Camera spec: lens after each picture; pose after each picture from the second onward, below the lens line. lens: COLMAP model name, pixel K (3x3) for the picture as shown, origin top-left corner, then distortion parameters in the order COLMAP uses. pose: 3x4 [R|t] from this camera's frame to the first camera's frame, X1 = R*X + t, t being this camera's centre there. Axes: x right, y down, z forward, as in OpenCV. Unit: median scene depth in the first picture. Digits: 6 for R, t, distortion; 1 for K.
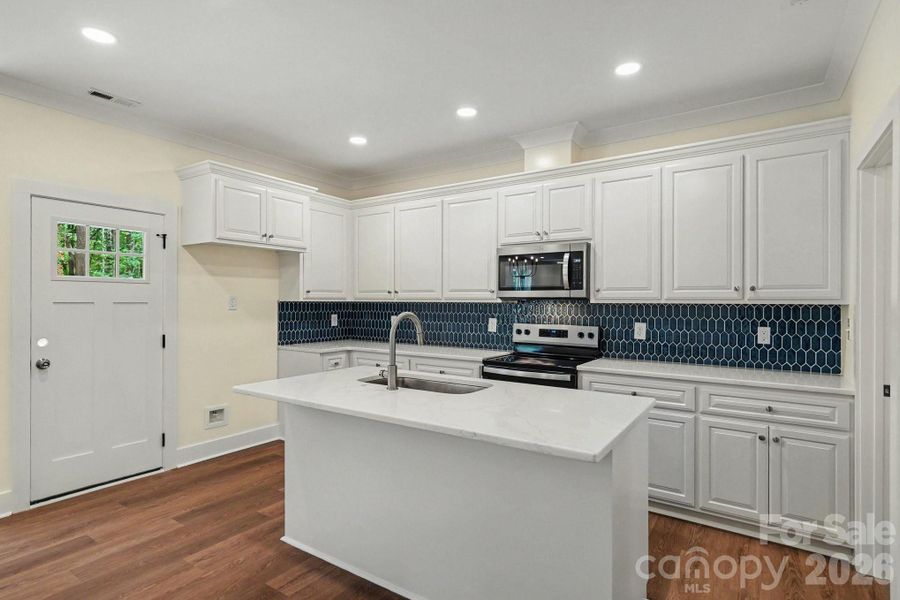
lens RADIAL K [[443.7, 0, 450.0], [0, 443.7, 300.0], [0, 0, 1]] dist [-0.000609, 0.000155]
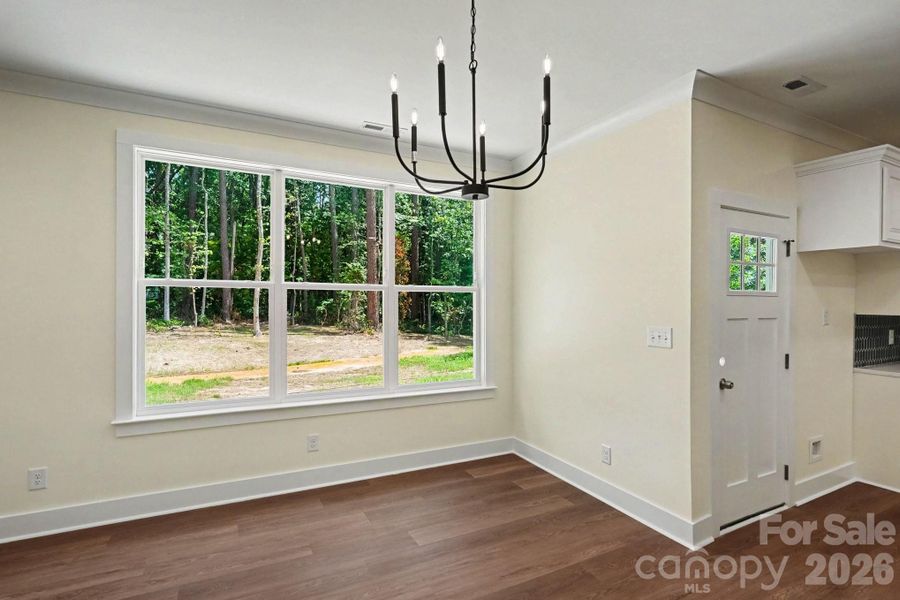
lens RADIAL K [[443.7, 0, 450.0], [0, 443.7, 300.0], [0, 0, 1]] dist [-0.000609, 0.000155]
pose [[0.870061, -0.000576, -0.492944, -0.764105], [0.001420, 0.999998, 0.001338, -0.030708], [0.492943, -0.001864, 0.870060, -0.100091]]
